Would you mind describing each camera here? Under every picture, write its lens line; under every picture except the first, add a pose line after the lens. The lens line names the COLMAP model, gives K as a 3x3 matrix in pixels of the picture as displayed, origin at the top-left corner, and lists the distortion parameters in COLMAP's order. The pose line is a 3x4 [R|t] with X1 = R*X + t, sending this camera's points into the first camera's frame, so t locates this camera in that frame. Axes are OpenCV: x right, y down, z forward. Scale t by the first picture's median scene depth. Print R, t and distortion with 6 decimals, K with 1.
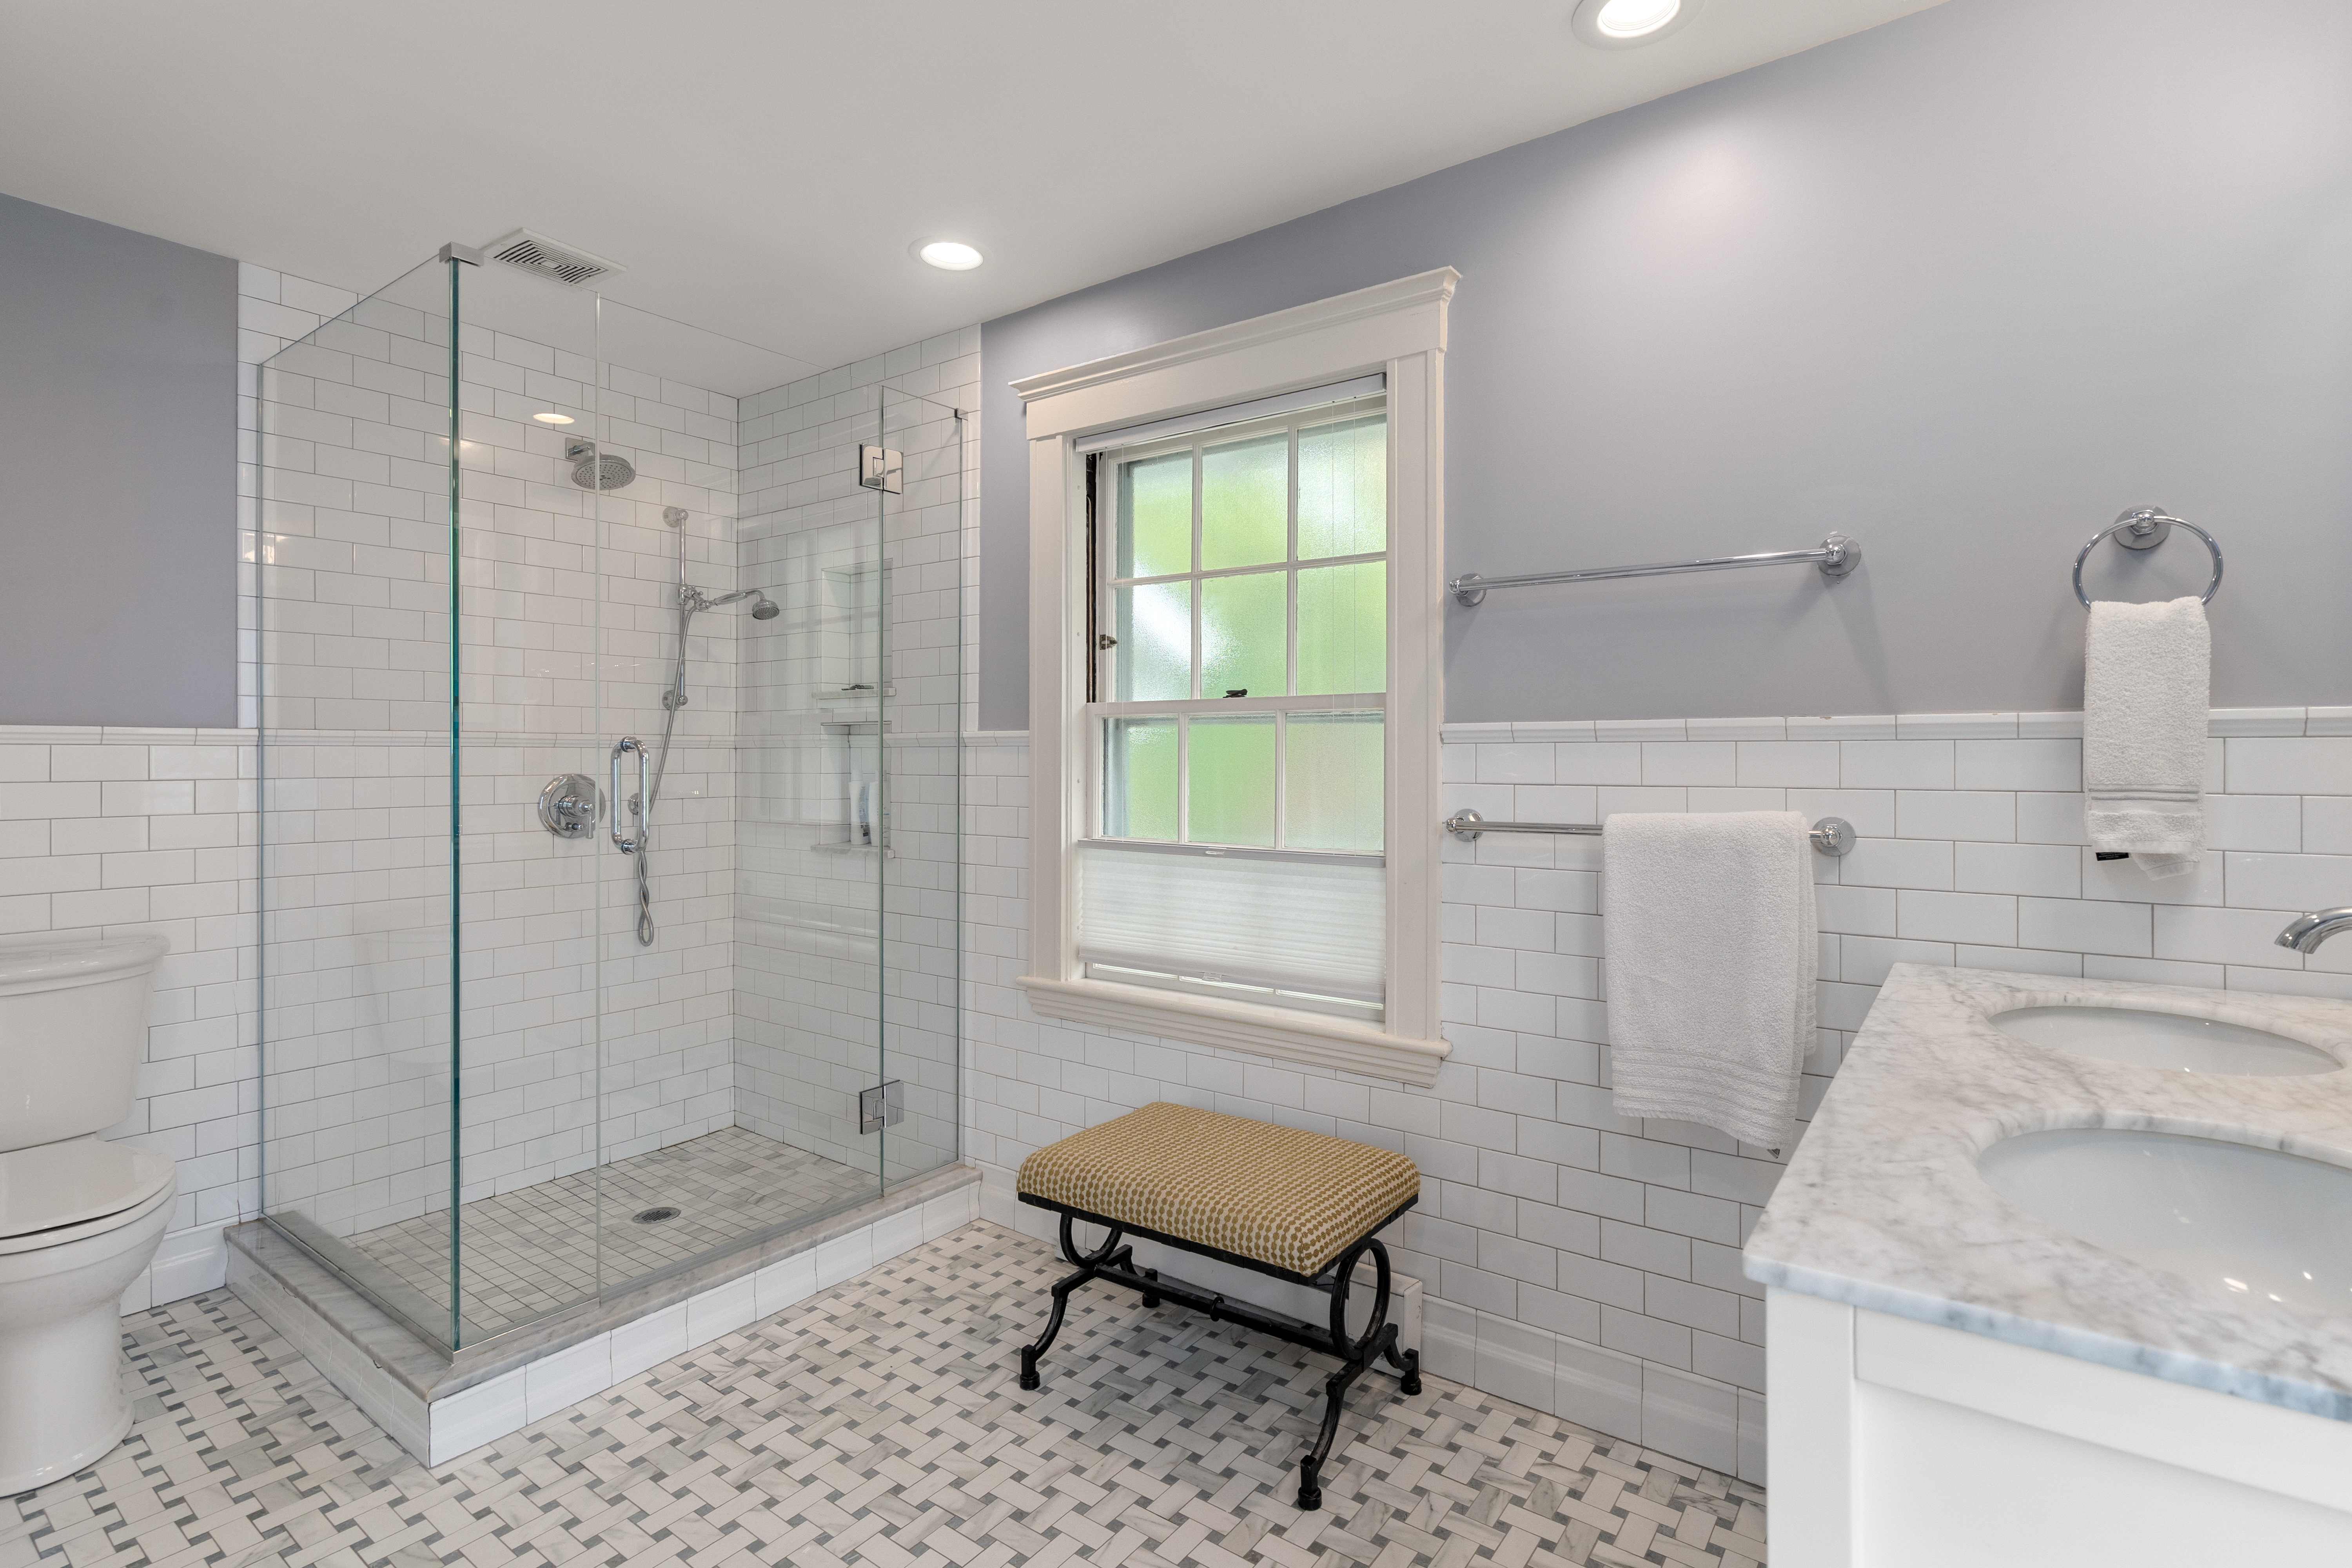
lens RADIAL K [[1123.6, 0, 1197.0], [0, 1123.6, 748.0], [0, 0, 1]] dist [-0.001440, 0.000611]
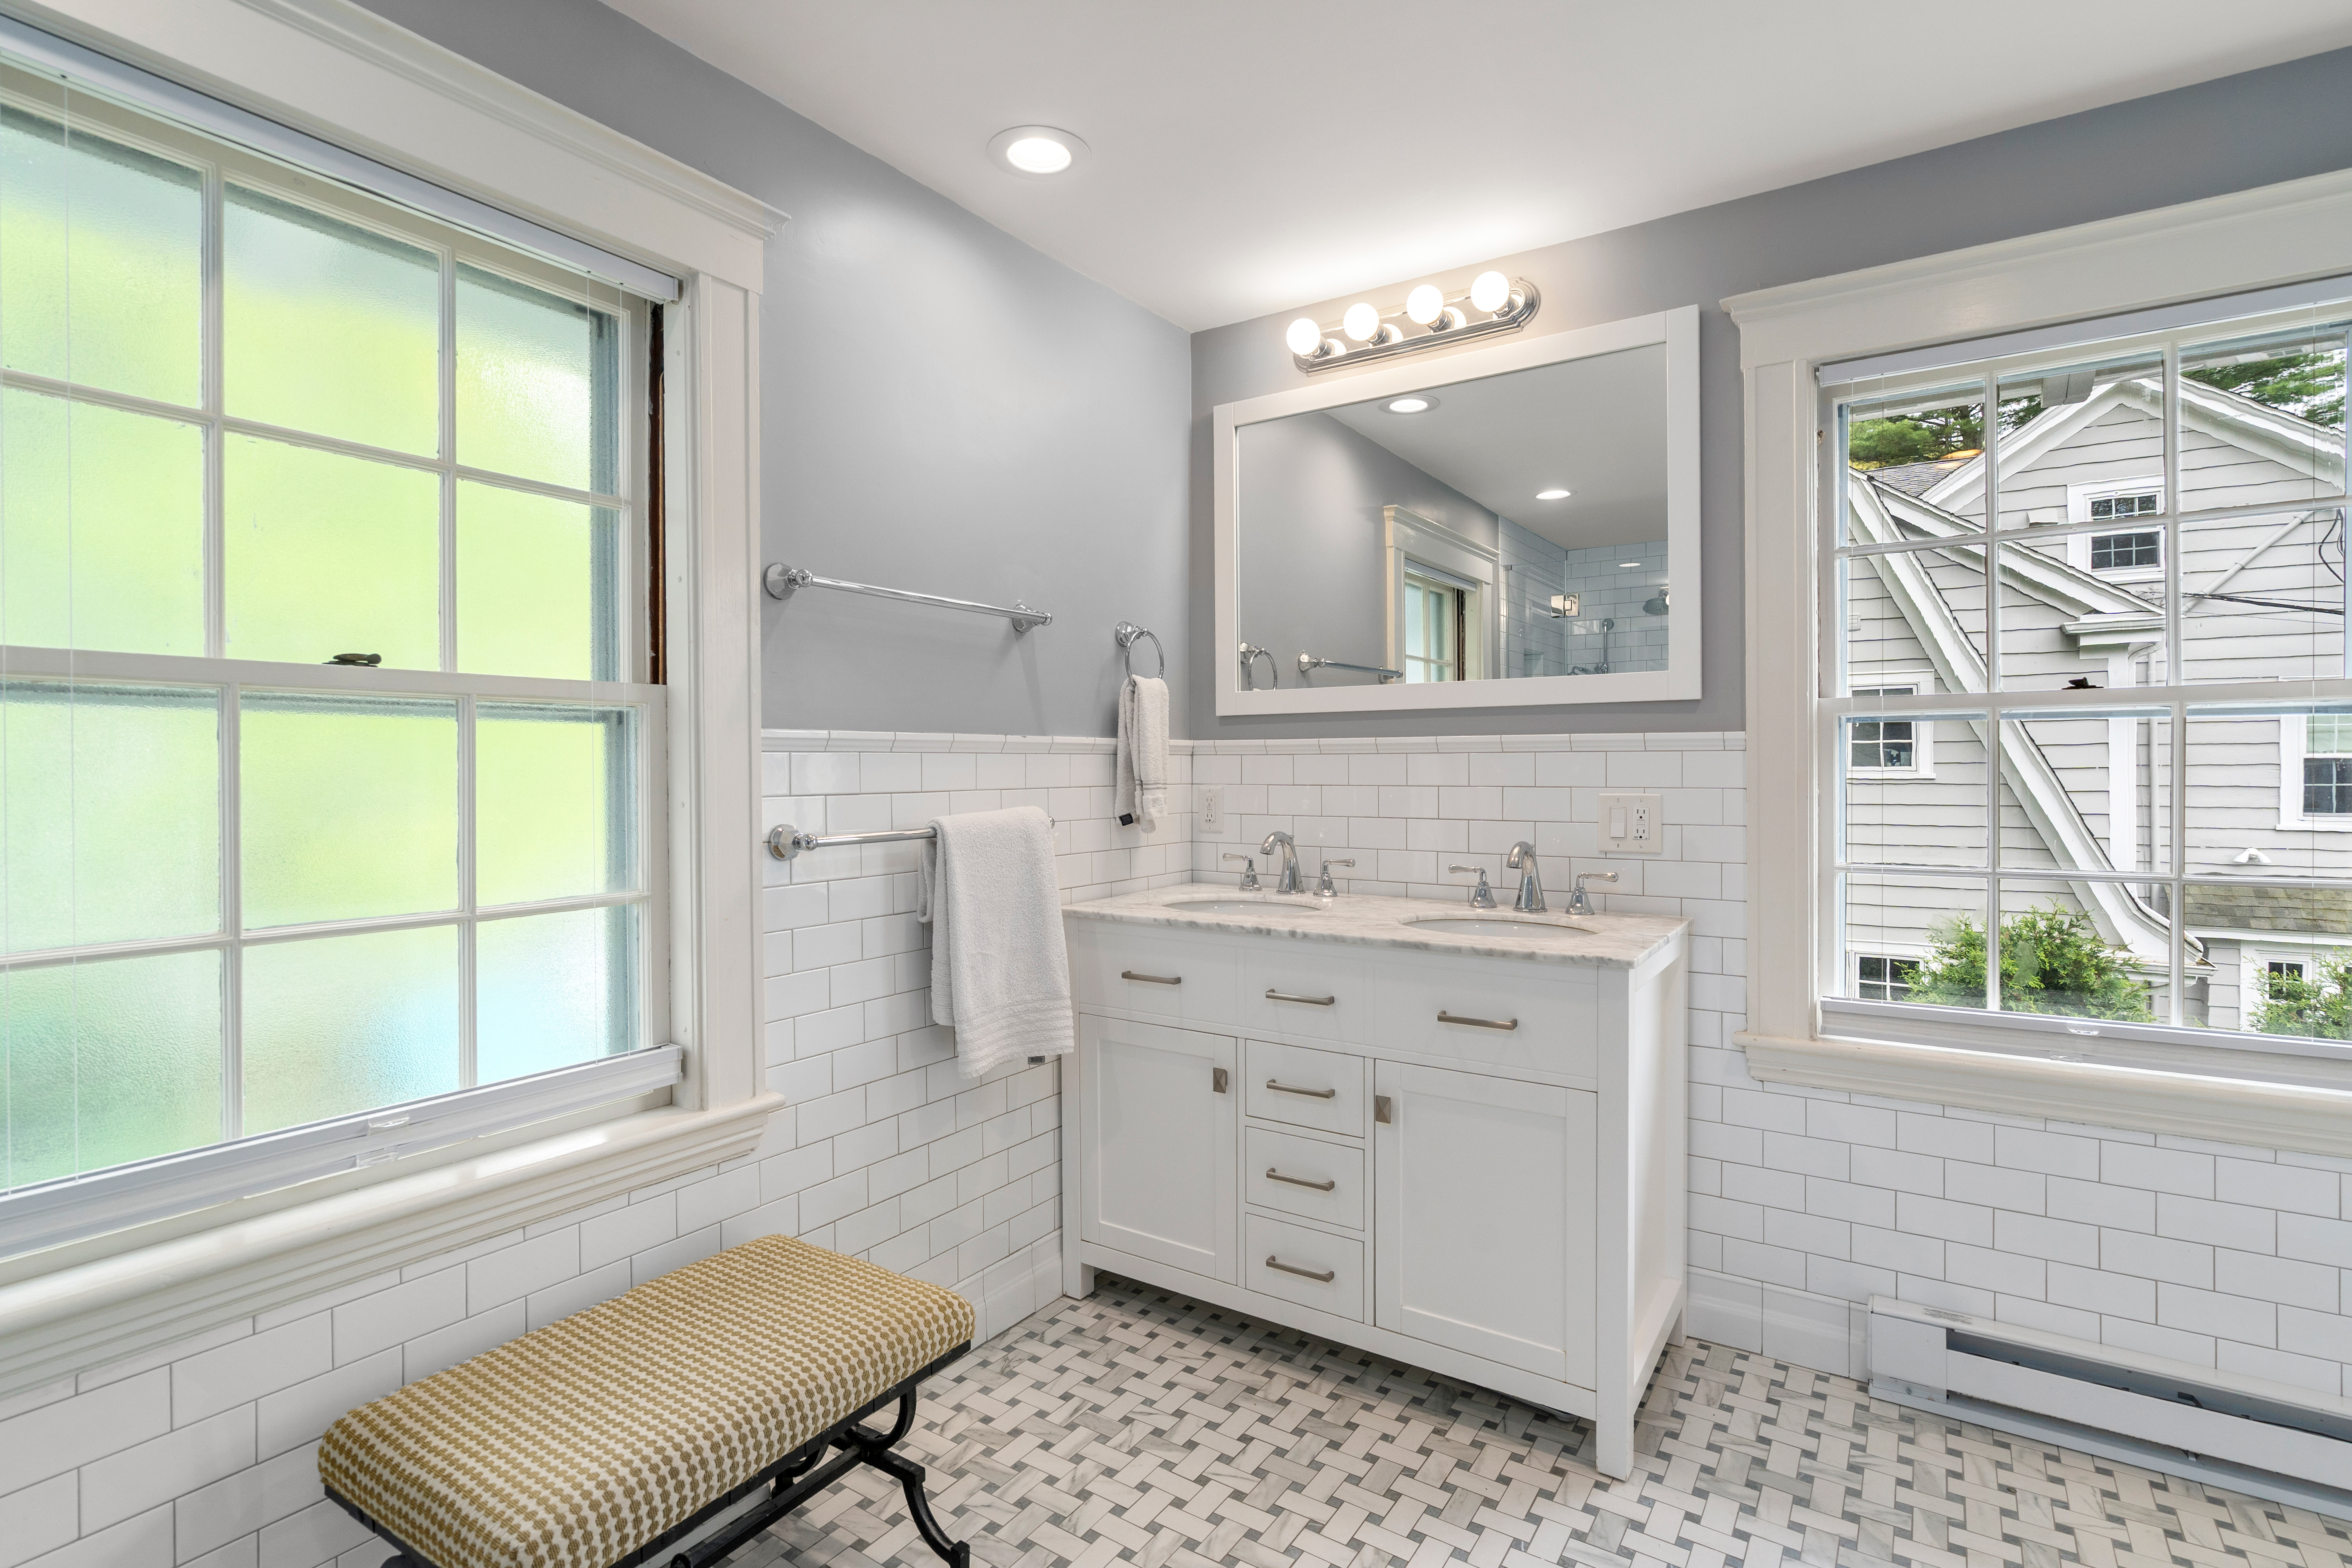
lens RADIAL K [[1123.6, 0, 1177.9], [0, 1123.6, 779.7], [0, 0, 1]] dist [-0.001440, 0.000611]
pose [[-0.033769, -0.009970, 0.999380, -0.769181], [0.001874, 0.999948, 0.010039, 0.011510], [-0.999428, 0.002212, -0.033748, 0.824117]]
